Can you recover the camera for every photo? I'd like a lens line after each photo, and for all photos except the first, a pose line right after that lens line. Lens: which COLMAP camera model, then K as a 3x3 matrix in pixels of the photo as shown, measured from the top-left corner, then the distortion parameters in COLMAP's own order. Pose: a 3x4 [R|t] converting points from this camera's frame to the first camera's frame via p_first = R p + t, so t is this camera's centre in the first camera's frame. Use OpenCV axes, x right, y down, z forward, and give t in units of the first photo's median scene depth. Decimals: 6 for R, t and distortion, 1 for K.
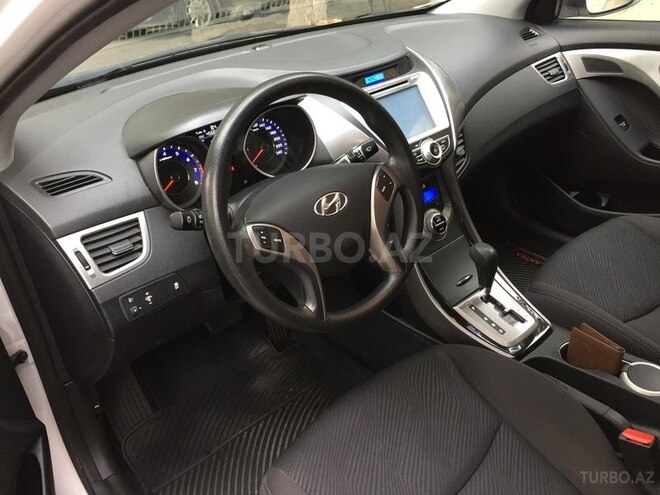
lens RADIAL K [[560.3, 0, 330.0], [0, 560.3, 247.5], [0, 0, 1]] dist [0.084724, -0.110087]
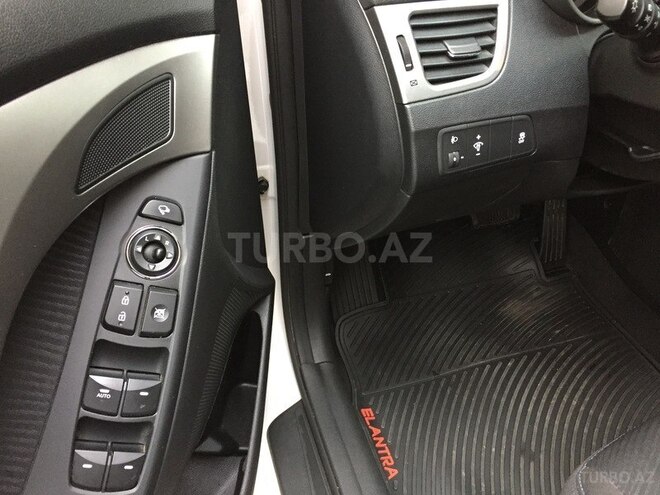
lens RADIAL K [[560.3, 0, 330.0], [0, 560.3, 247.5], [0, 0, 1]] dist [0.084724, -0.110087]
pose [[0.913490, 0.298668, -0.276284, -0.239925], [-0.244934, 0.945917, 0.212718, 0.093493], [0.324874, -0.126644, 0.937240, 0.330482]]
